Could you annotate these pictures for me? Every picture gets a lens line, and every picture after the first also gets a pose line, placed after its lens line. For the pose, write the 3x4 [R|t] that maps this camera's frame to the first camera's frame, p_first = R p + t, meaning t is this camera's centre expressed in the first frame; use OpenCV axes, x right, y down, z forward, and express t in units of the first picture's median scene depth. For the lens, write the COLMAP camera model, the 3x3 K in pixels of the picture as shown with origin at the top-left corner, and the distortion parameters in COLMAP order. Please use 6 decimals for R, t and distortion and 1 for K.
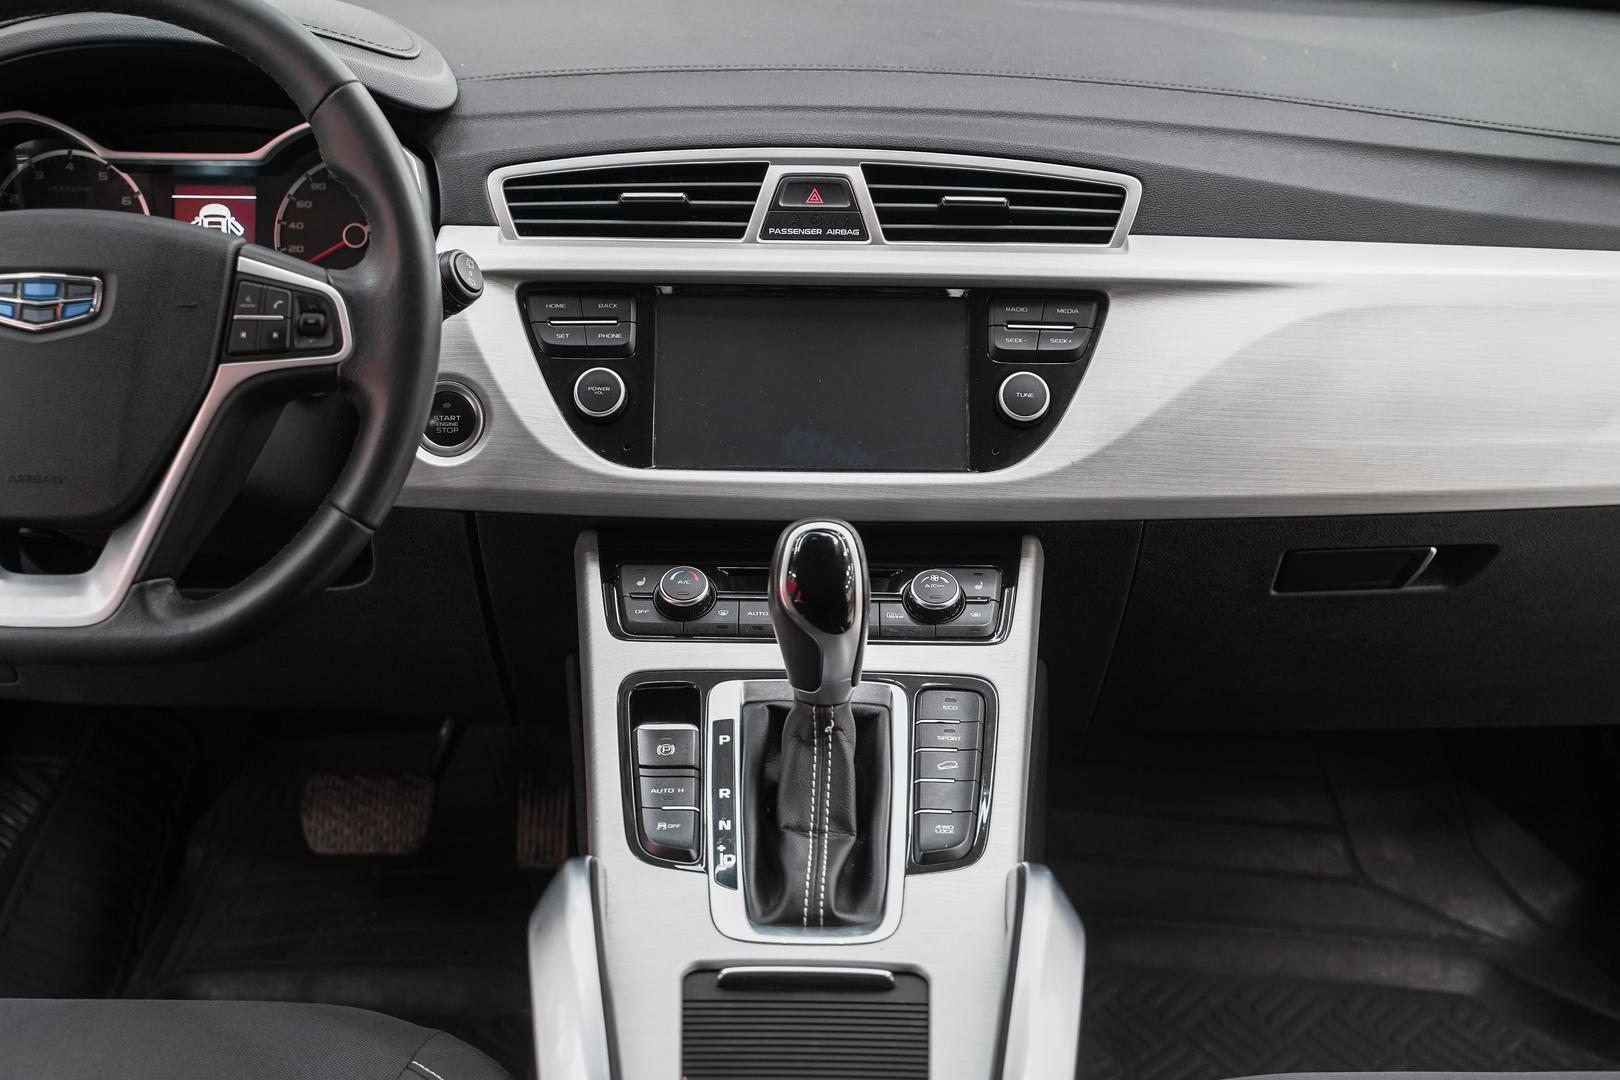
lens RADIAL K [[2149.3, 0, 801.2], [0, 2149.3, 529.1], [0, 0, 1]] dist [0.014302, 0.000000]
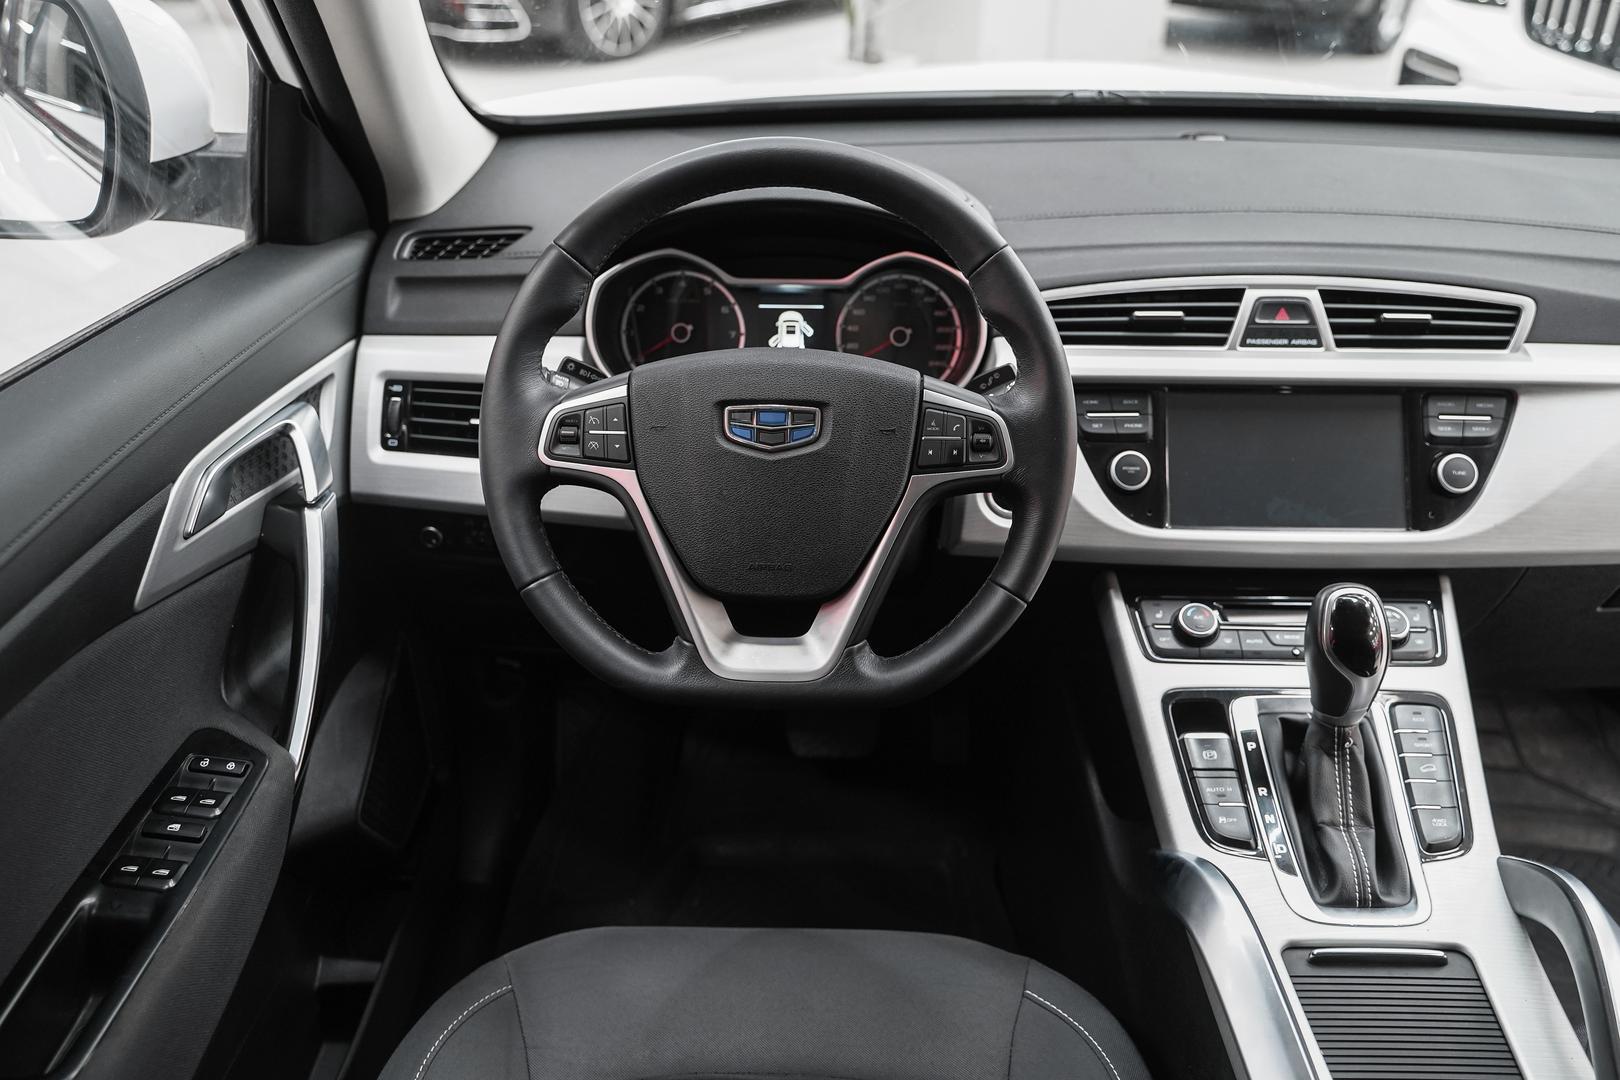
lens RADIAL K [[1323.3, 0, 802.8], [0, 1323.3, 540.0], [0, 0, 1]] dist [0.002850, -0.018722]
pose [[0.999844, 0.000686, -0.017653, -0.277357], [0.000961, 0.995658, 0.093084, -0.096219], [0.017640, -0.093087, 0.995502, 0.191225]]
